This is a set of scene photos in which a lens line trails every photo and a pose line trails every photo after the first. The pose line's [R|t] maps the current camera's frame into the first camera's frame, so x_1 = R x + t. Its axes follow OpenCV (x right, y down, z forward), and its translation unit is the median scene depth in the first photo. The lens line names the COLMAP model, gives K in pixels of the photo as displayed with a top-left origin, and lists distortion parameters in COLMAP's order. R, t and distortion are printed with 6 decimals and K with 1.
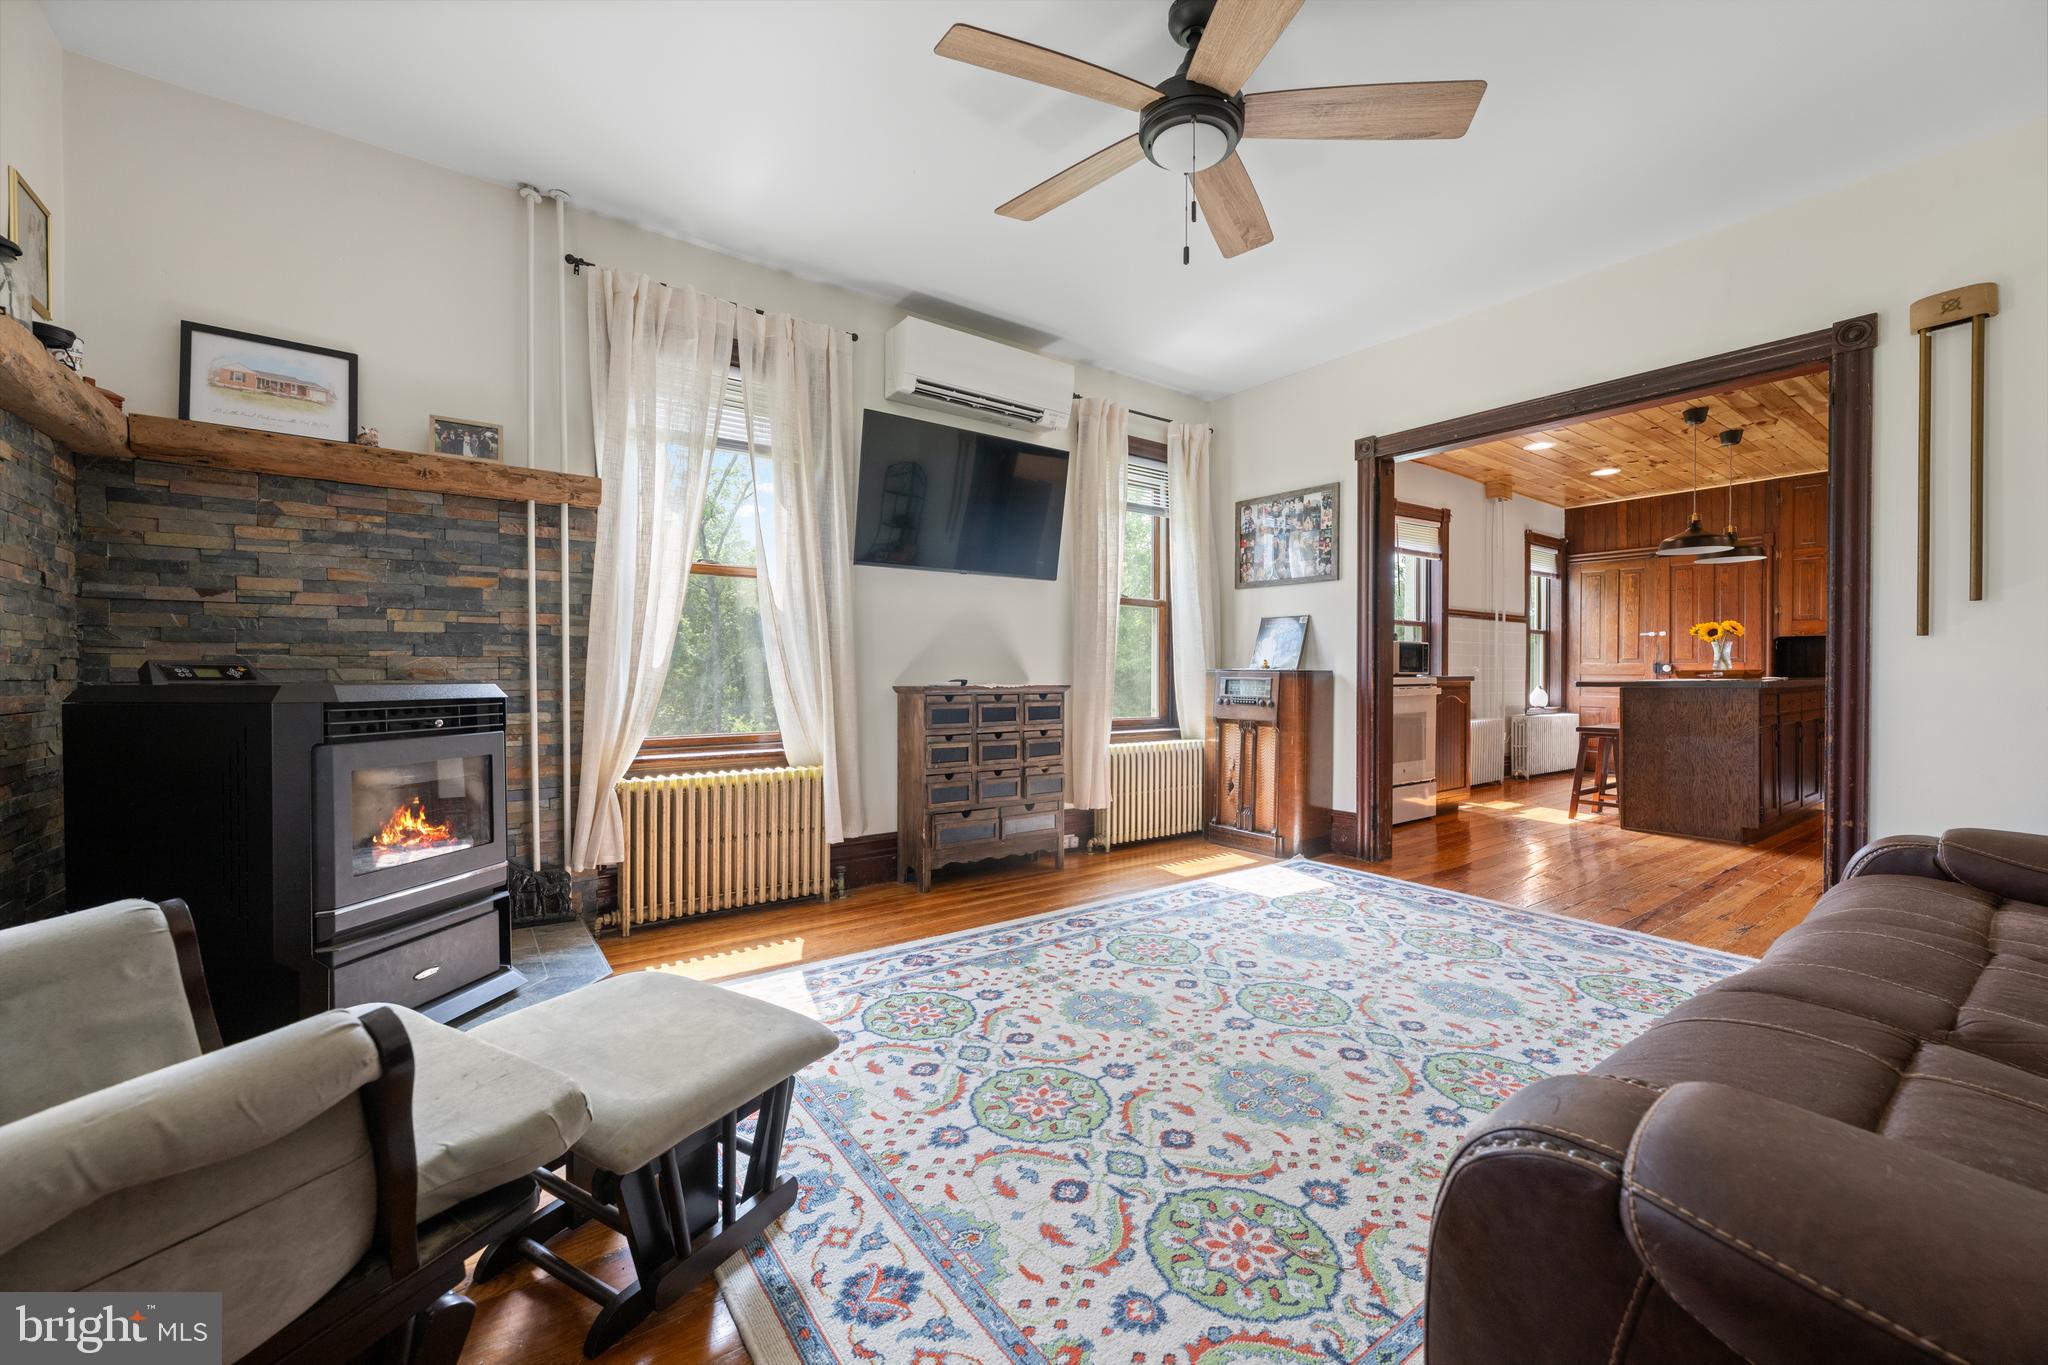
lens RADIAL K [[811.7, 0, 1016.6], [0, 811.7, 682.3], [0, 0, 1]] dist [-0.001216, 0.000331]
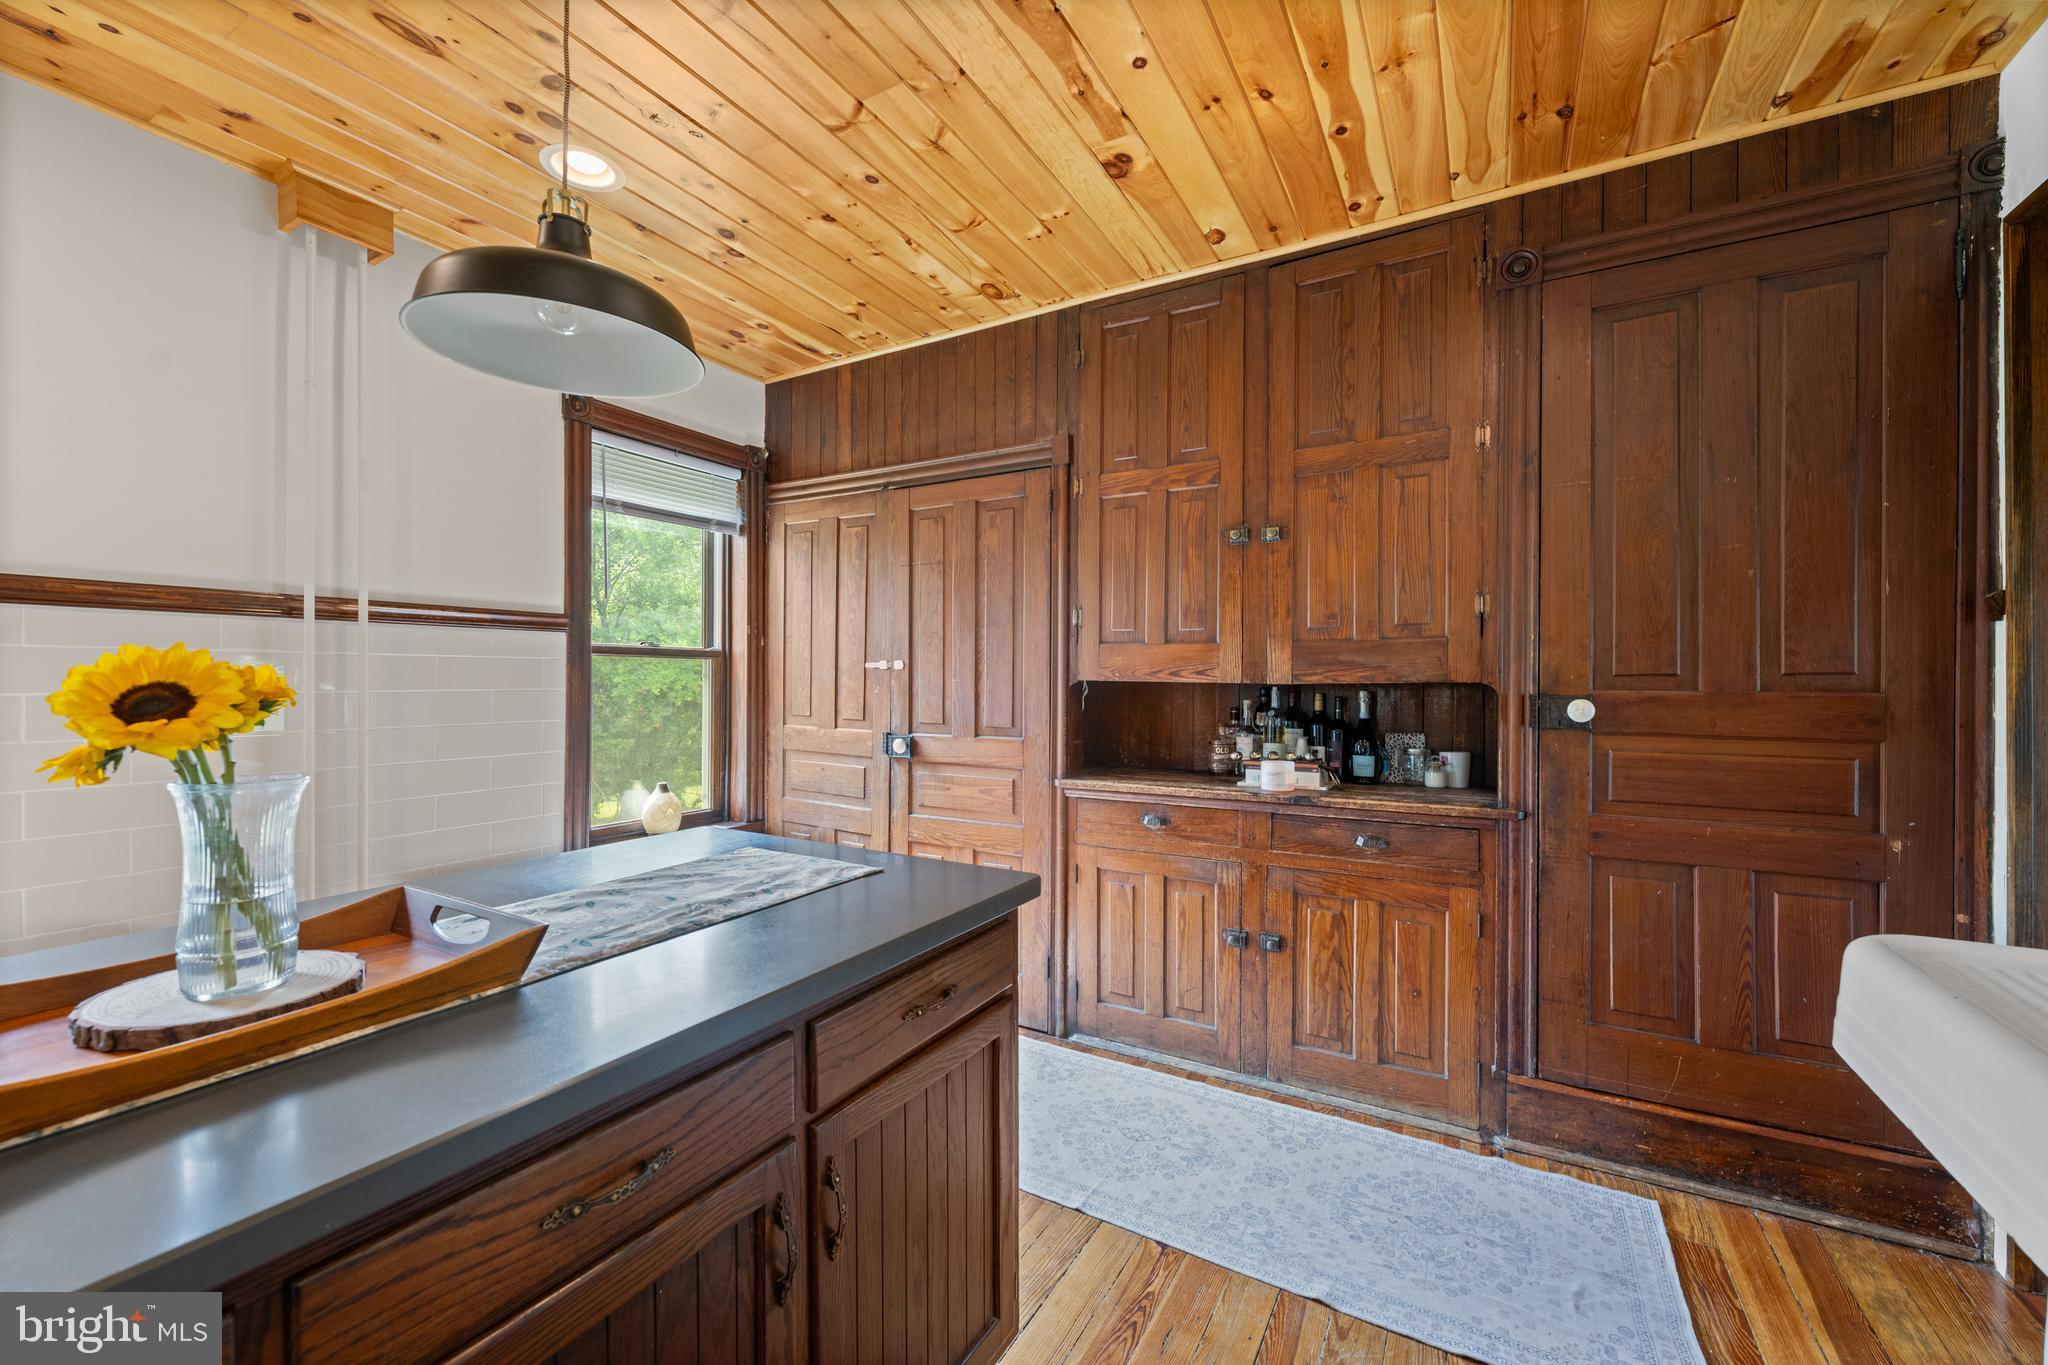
lens RADIAL K [[811.7, 0, 1017.7], [0, 811.7, 680.3], [0, 0, 1]] dist [-0.001216, 0.000331]
pose [[0.918977, 0.005598, 0.394271, 1.613965], [-0.003741, 0.999978, -0.005478, -0.117091], [-0.394293, 0.003559, 0.918978, 1.355568]]
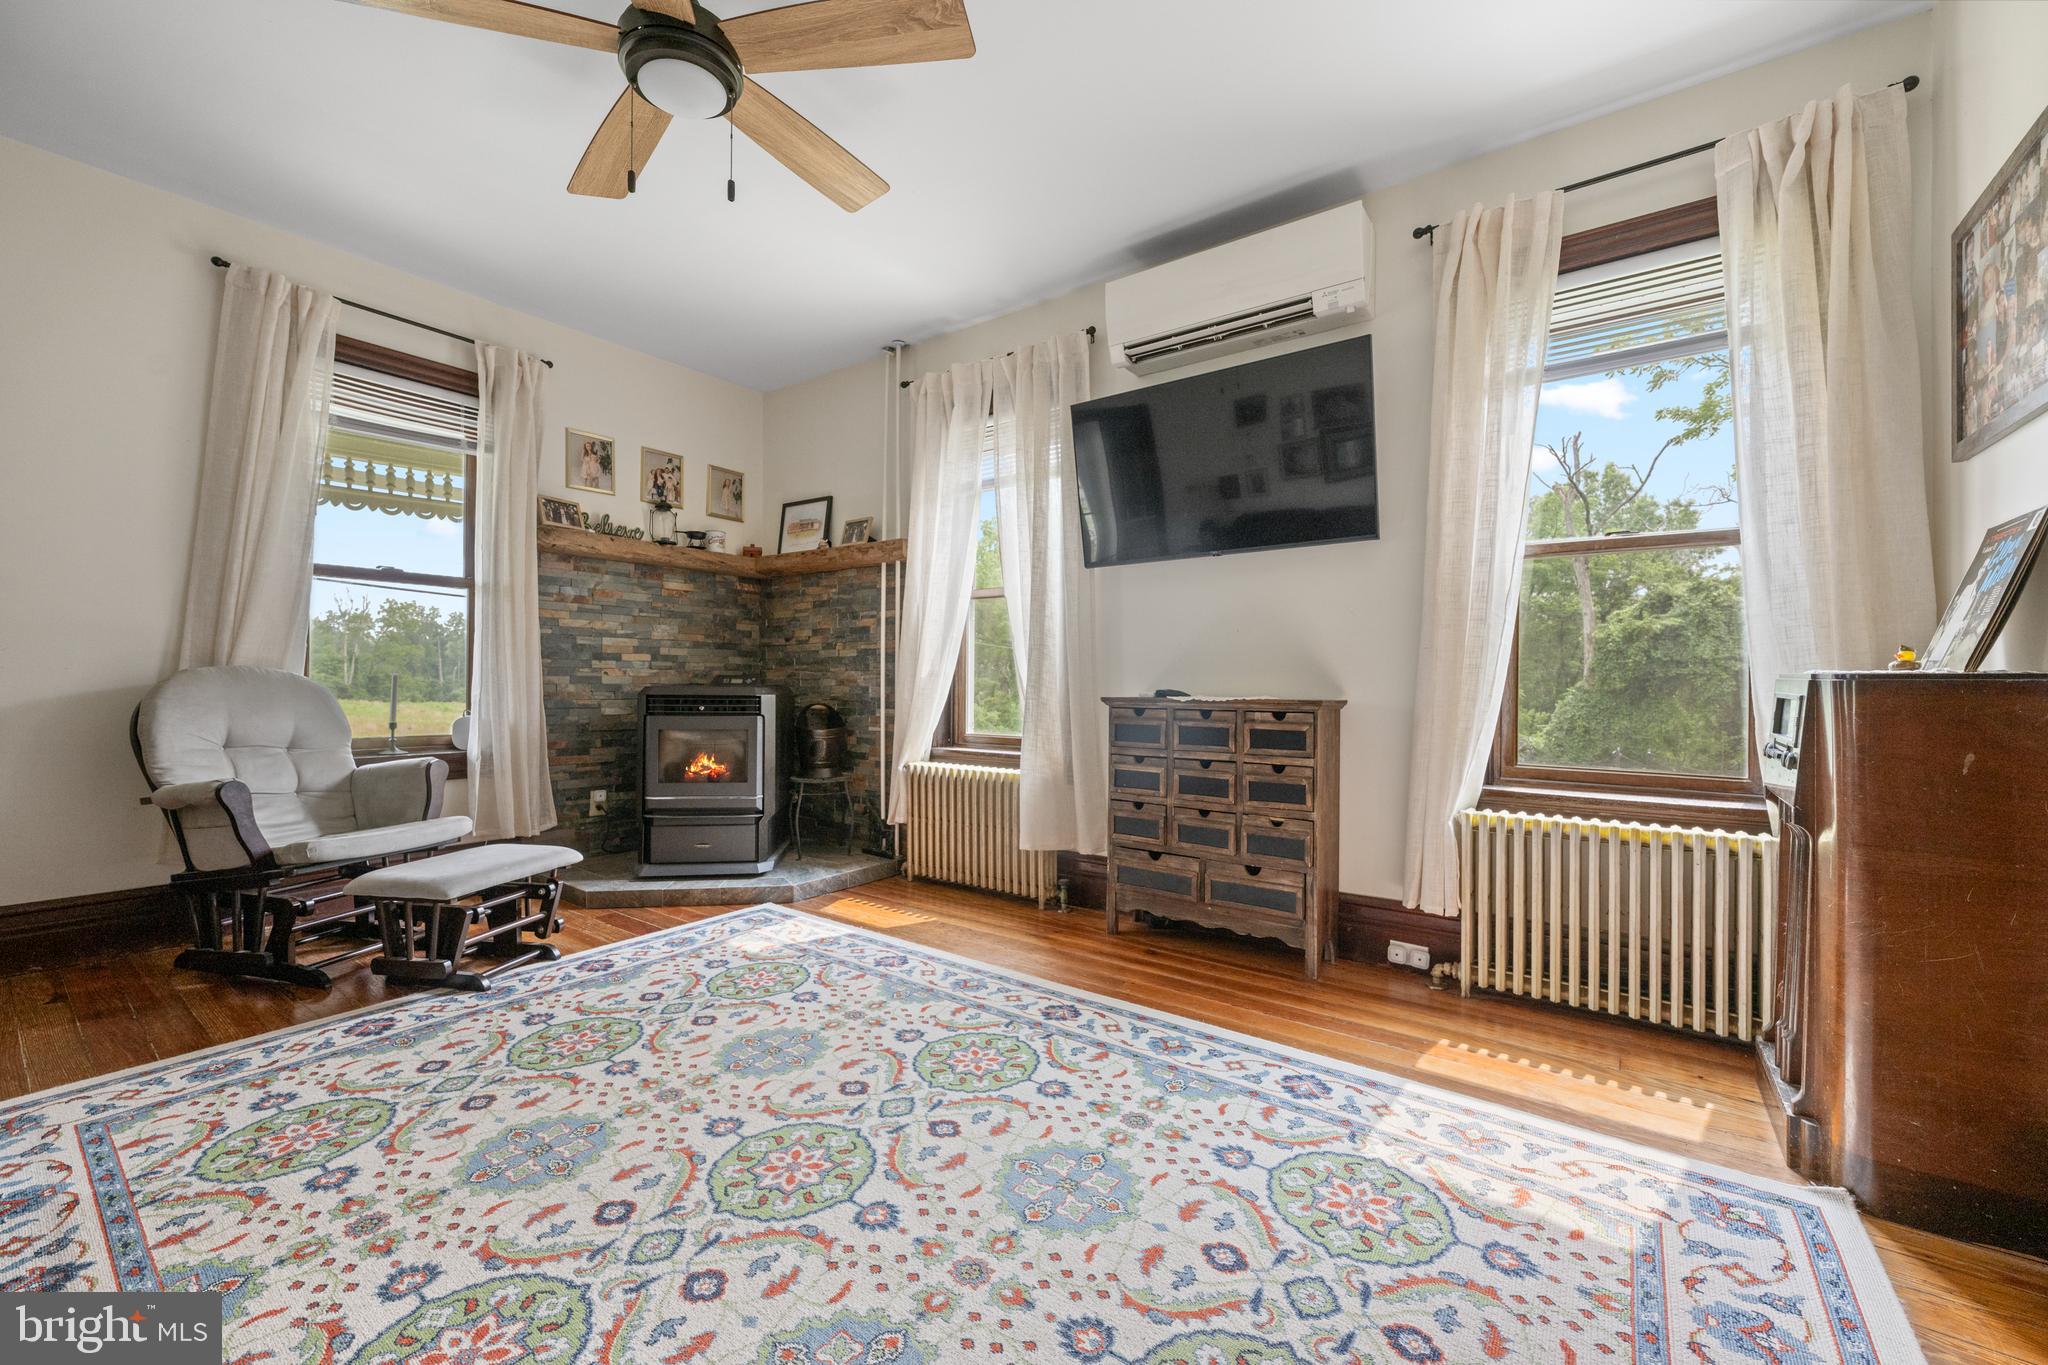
lens RADIAL K [[811.7, 0, 1022.3], [0, 811.7, 683.3], [0, 0, 1]] dist [-0.001216, 0.000331]
pose [[0.294269, 0.000143, -0.955723, 0.574115], [-0.014791, 0.999881, -0.004405, -0.003637], [0.955608, 0.015432, 0.294236, 0.538791]]
